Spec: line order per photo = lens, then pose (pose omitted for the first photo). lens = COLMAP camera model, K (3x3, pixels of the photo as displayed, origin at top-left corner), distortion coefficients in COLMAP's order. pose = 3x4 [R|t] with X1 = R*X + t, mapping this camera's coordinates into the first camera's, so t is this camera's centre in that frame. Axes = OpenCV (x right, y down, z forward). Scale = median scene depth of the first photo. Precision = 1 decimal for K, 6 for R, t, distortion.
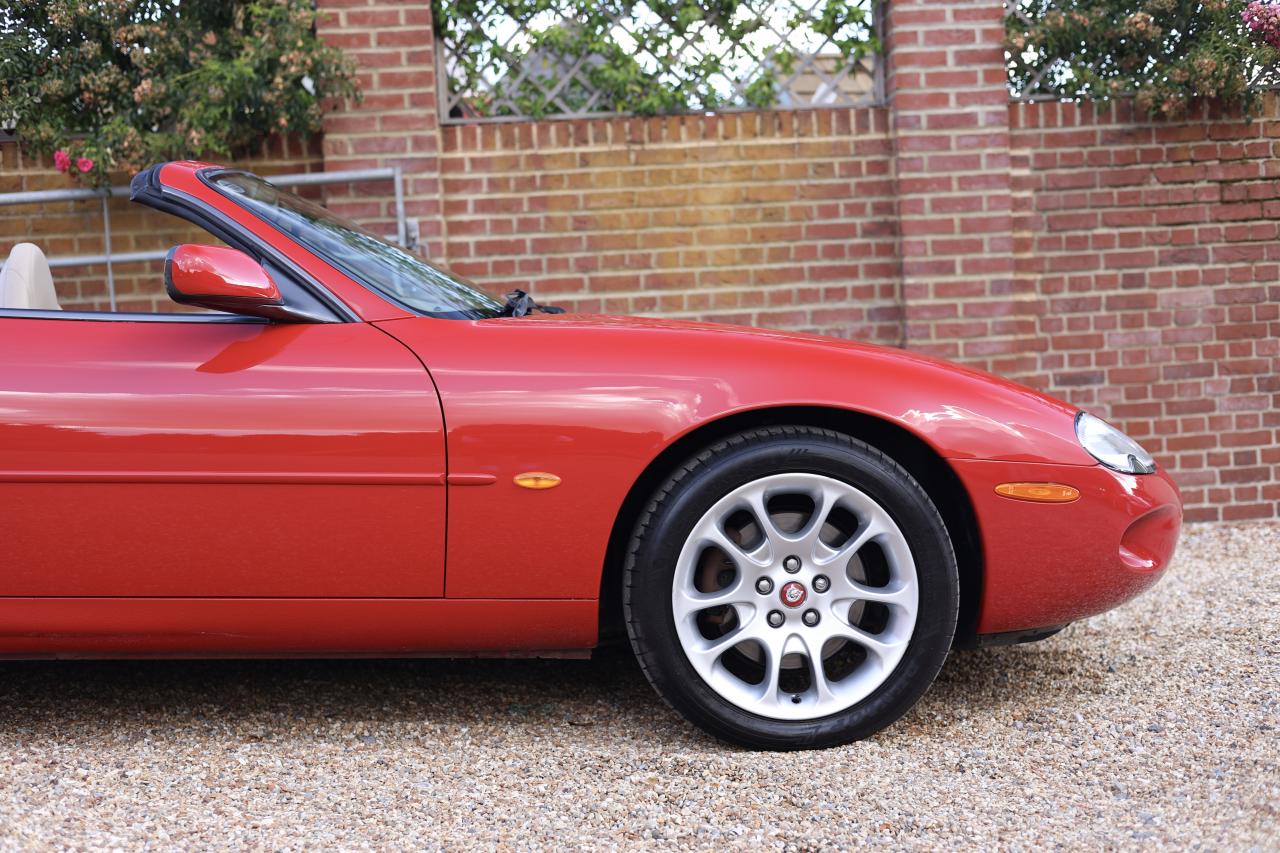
lens RADIAL K [[1826.7, 0, 623.7], [0, 1826.7, 423.4], [0, 0, 1]] dist [-0.018149, 0.108358]
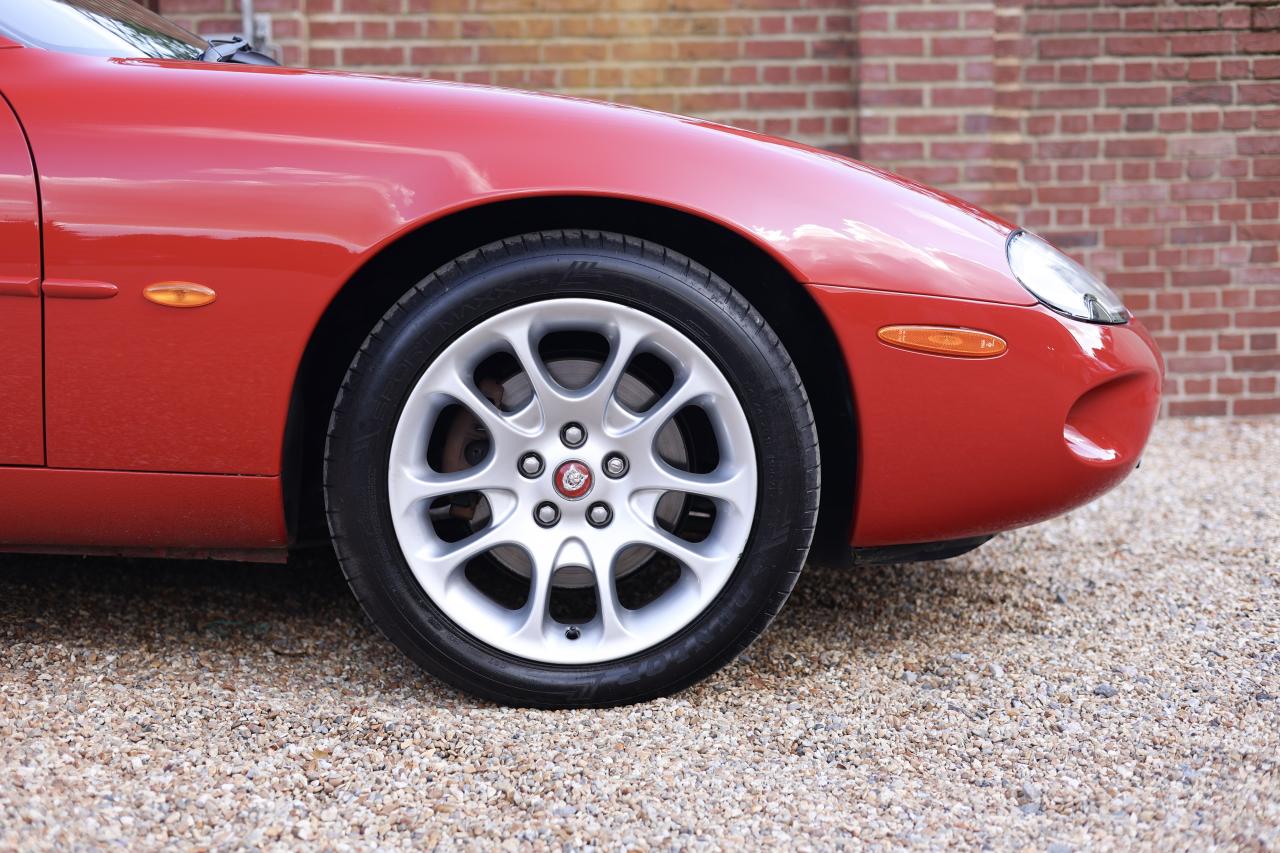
lens RADIAL K [[1826.7, 0, 623.7], [0, 1826.7, 423.4], [0, 0, 1]] dist [-0.018149, 0.108358]
pose [[0.999379, 0.033705, -0.010282, 0.102615], [-0.033031, 0.997655, 0.059950, 0.027729], [0.012278, -0.059573, 0.998148, 0.285104]]
